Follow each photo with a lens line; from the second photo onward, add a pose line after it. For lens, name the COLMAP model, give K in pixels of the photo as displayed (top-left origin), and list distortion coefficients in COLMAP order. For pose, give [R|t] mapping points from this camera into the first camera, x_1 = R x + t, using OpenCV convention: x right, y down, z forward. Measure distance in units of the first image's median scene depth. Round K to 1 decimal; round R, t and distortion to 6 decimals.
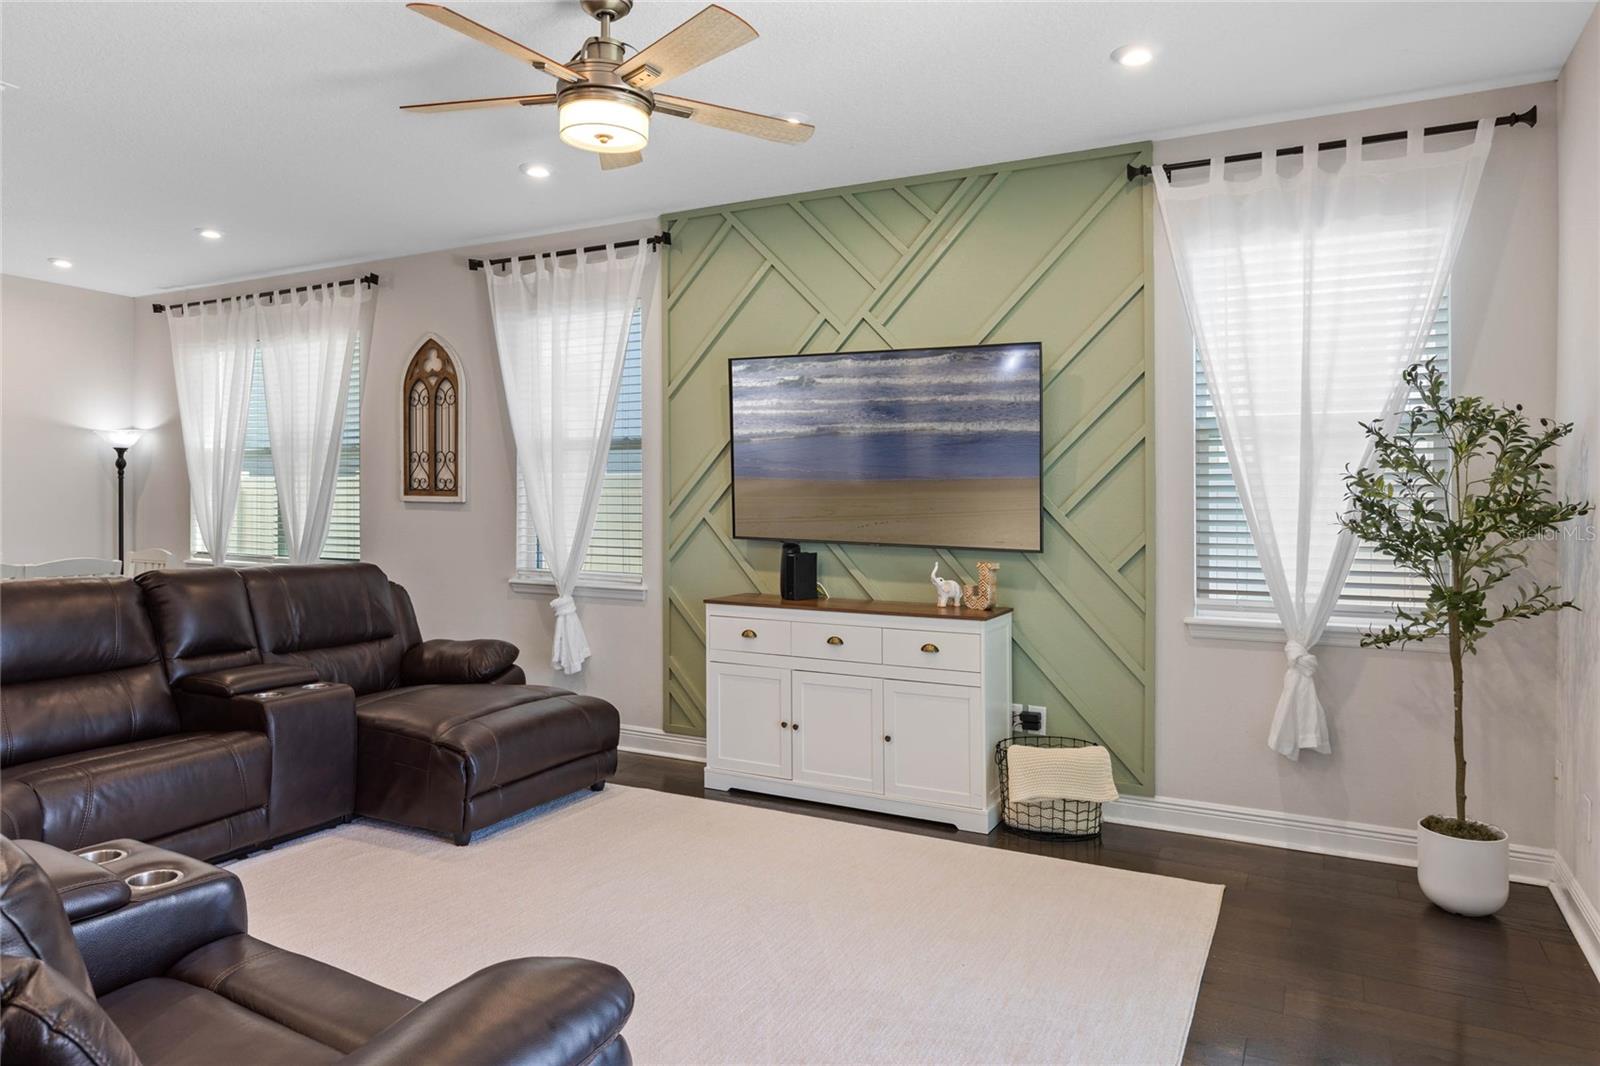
lens RADIAL K [[1032.5, 0, 758.8], [0, 1032.5, 486.4], [0, 0, 1]] dist [-0.008364, -0.000865]
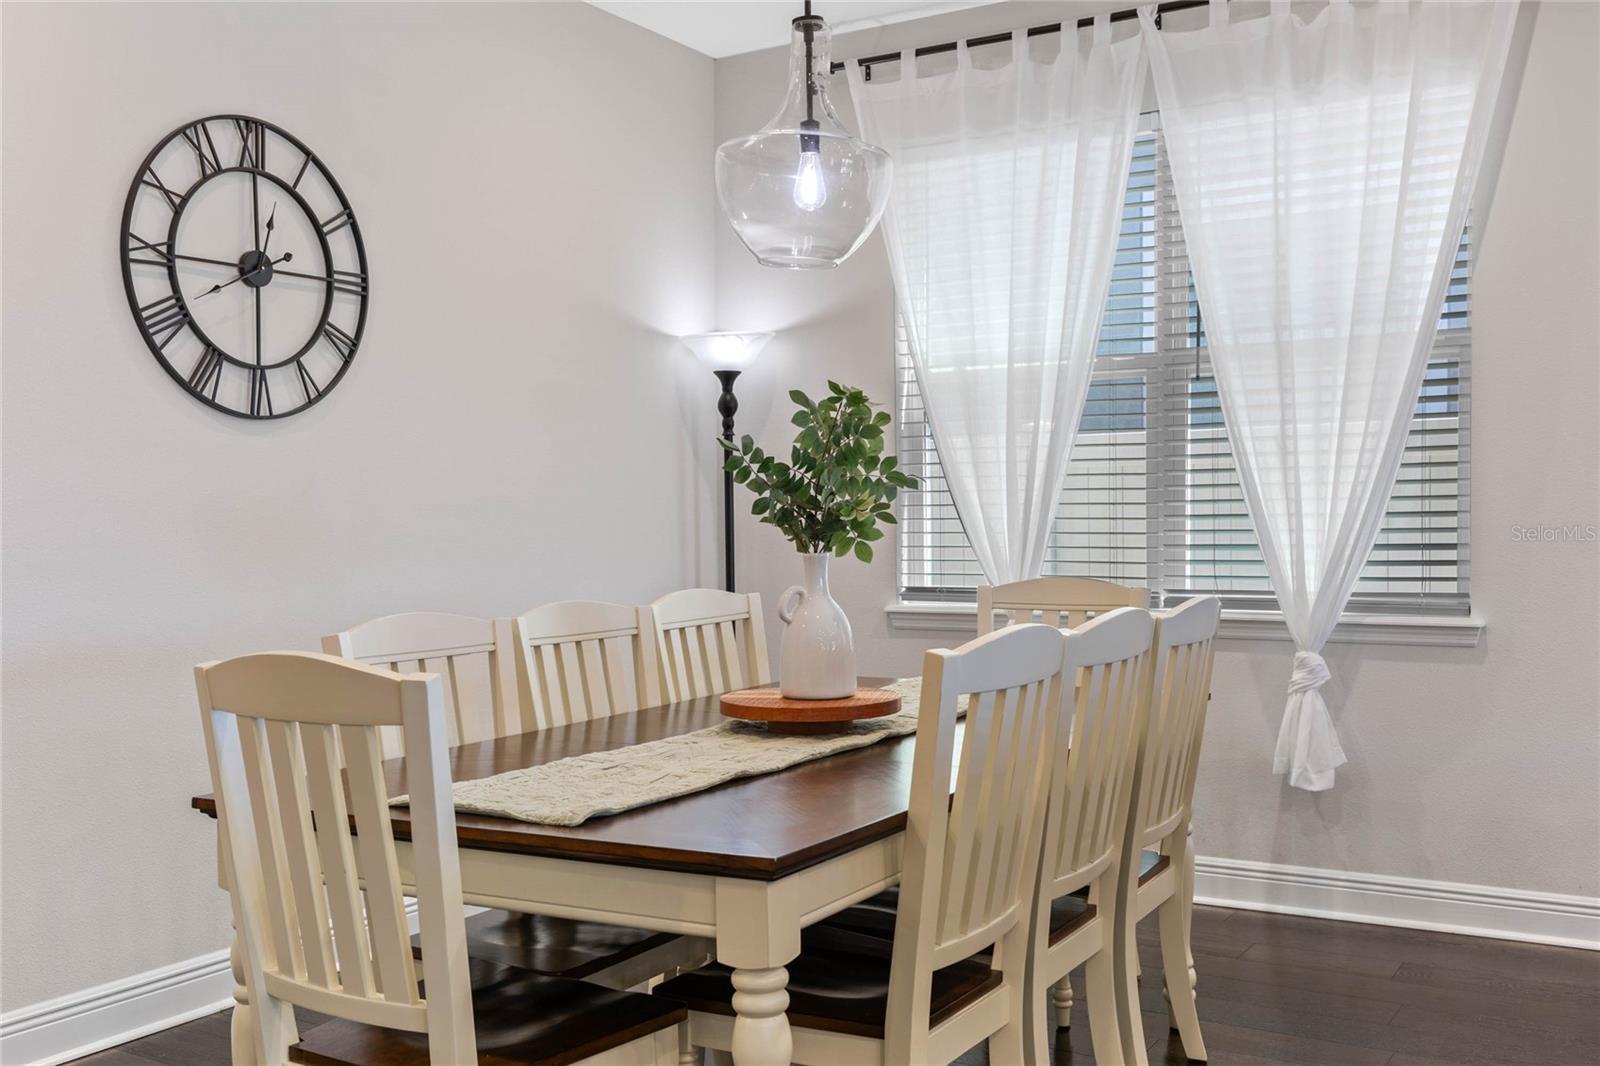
lens RADIAL K [[1656.9, 0, 790.8], [0, 1656.9, 493.3], [0, 0, 1]] dist [0.153899, 0.000000]
pose [[0.998675, -0.016693, -0.048689, -0.554784], [0.016909, 0.999849, 0.004023, 0.016092], [0.048614, -0.004841, 0.998806, 0.238472]]
